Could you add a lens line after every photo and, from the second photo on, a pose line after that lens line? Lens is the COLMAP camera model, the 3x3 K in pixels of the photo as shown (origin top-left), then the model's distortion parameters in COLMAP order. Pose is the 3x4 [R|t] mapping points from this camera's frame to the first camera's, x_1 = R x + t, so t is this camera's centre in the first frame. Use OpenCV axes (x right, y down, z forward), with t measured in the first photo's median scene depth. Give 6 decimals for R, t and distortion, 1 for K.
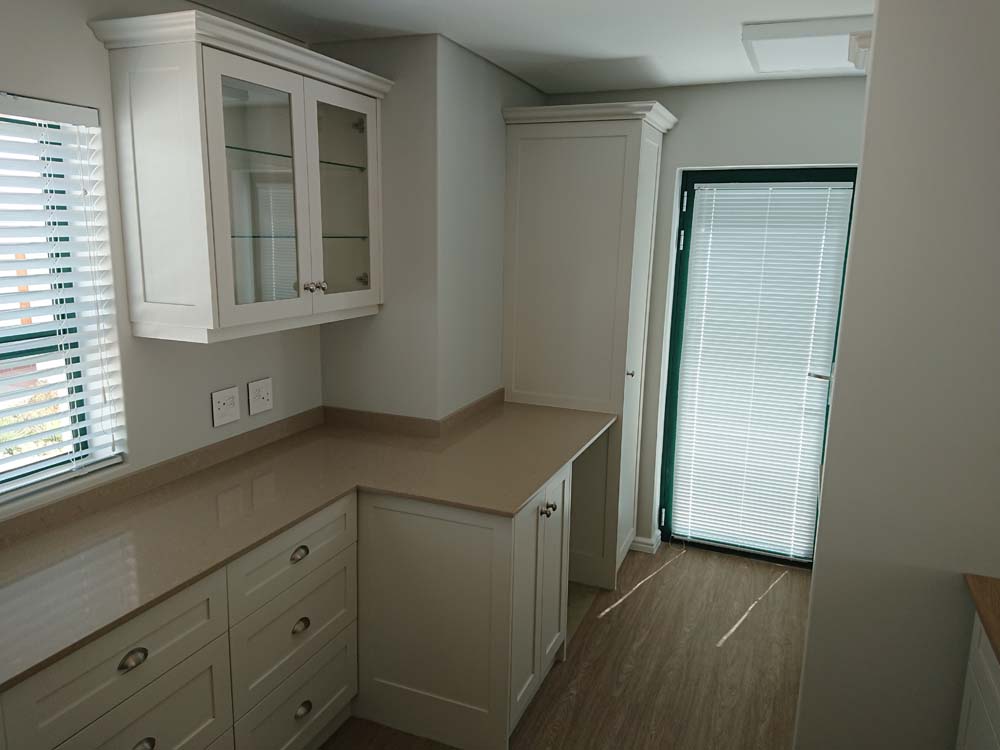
lens RADIAL K [[721.6, 0, 503.2], [0, 721.6, 373.1], [0, 0, 1]] dist [0.006256, -0.003145]
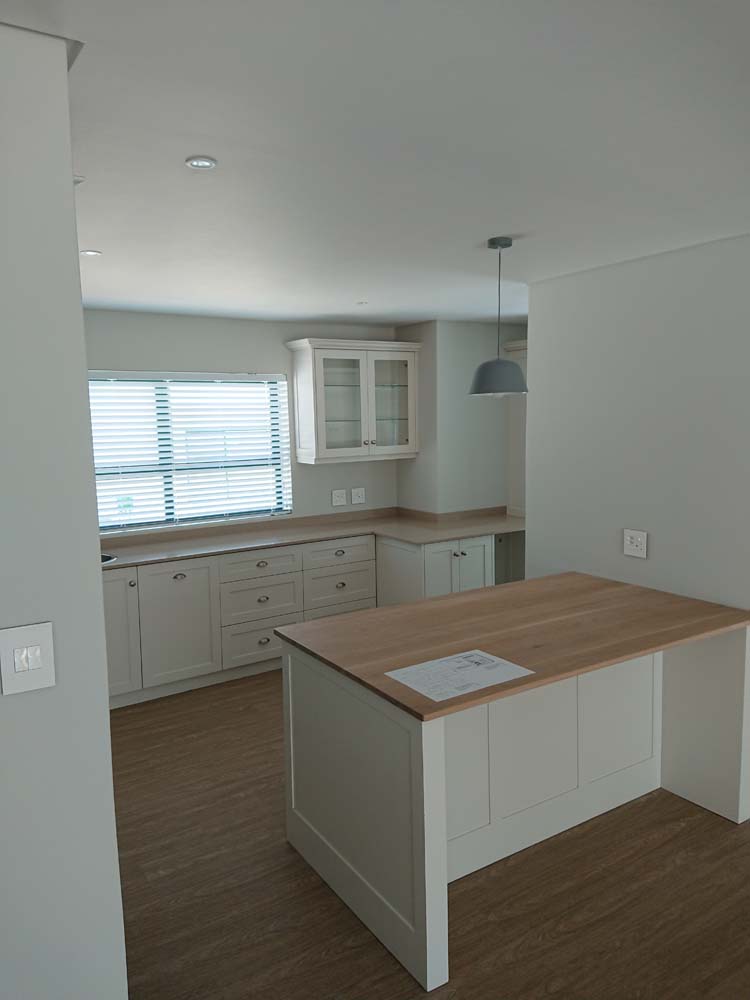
lens RADIAL K [[721.6, 0, 374.9], [0, 721.6, 499.5], [0, 0, 1]] dist [0.006256, -0.003145]
pose [[0.820407, 0.035545, -0.570675, 1.025672], [-0.075581, 0.996049, -0.046617, 0.156182], [0.566763, 0.081377, 0.819852, -0.786504]]
